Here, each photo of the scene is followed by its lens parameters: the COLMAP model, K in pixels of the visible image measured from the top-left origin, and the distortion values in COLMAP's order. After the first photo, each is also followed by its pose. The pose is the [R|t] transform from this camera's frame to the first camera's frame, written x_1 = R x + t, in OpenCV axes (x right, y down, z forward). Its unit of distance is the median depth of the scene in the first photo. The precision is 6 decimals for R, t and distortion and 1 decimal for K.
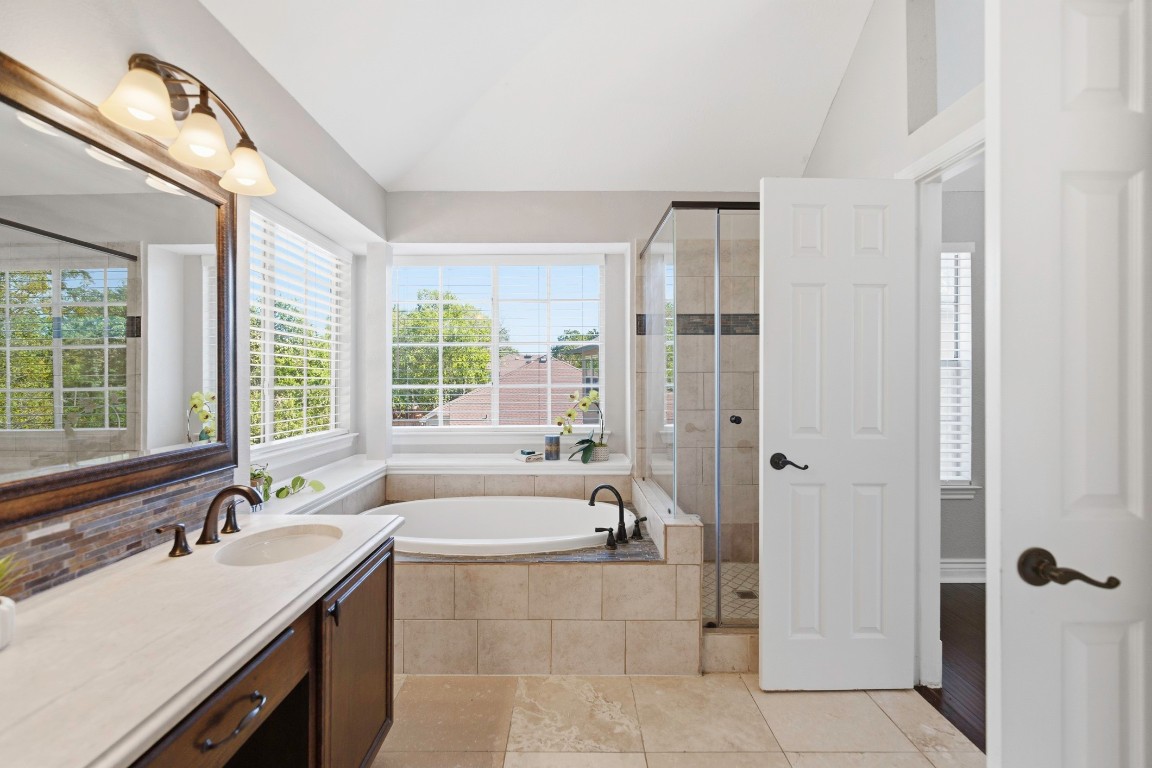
lens RADIAL K [[540.9, 0, 578.8], [0, 540.9, 387.0], [0, 0, 1]] dist [-0.000801, 0.000329]
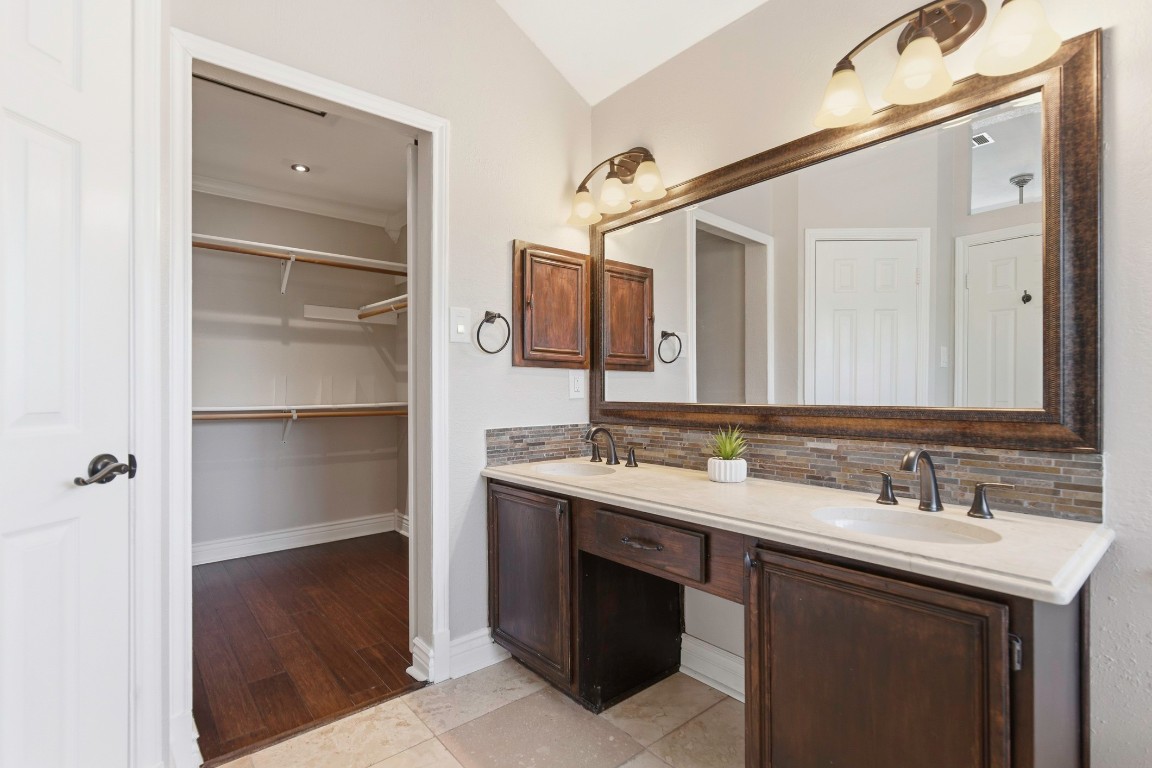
lens RADIAL K [[540.9, 0, 578.8], [0, 540.9, 387.0], [0, 0, 1]] dist [-0.000801, 0.000329]
pose [[-0.774075, 0.003932, -0.633082, 0.410137], [-0.003344, 0.999941, 0.010299, 0.091361], [0.633085, 0.010089, -0.774016, 1.613656]]
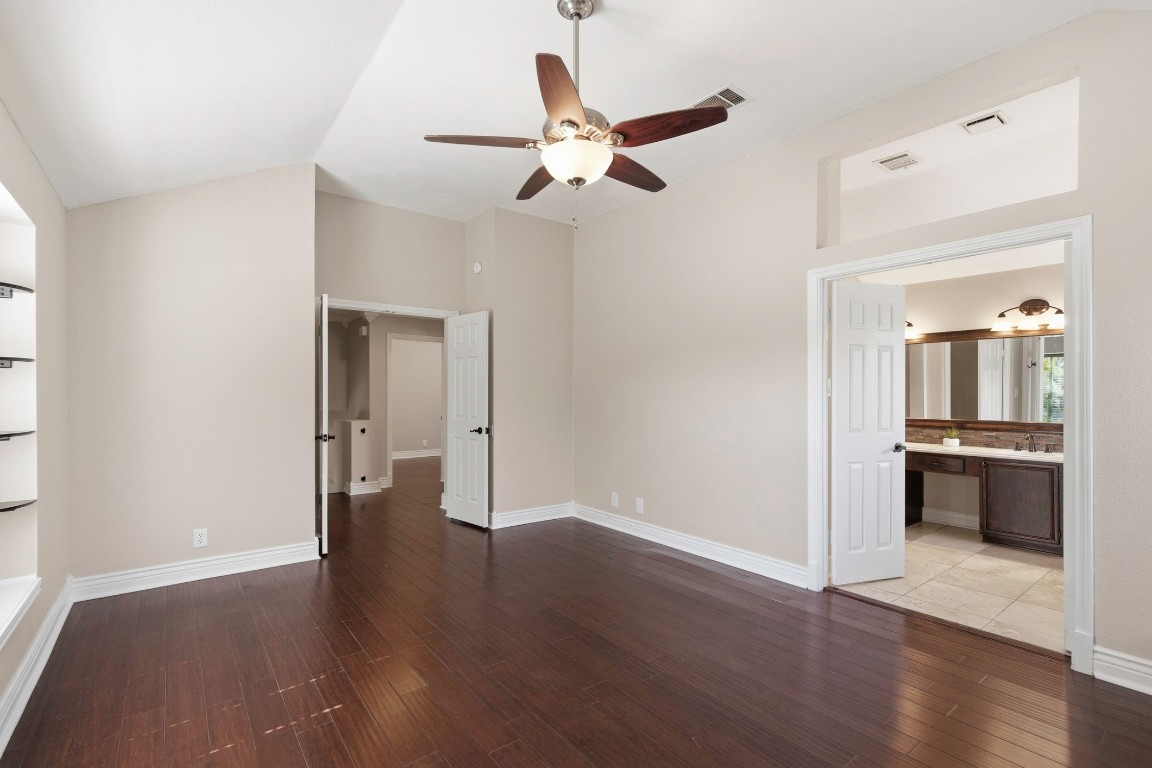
lens RADIAL K [[516.7, 0, 578.0], [0, 516.7, 388.0], [0, 0, 1]] dist [-0.002041, -0.000313]
pose [[-0.799803, -0.003679, -0.600251, 3.861290], [-0.005408, 0.999985, 0.001076, -0.081454], [0.600238, 0.004106, -0.799811, 2.189445]]
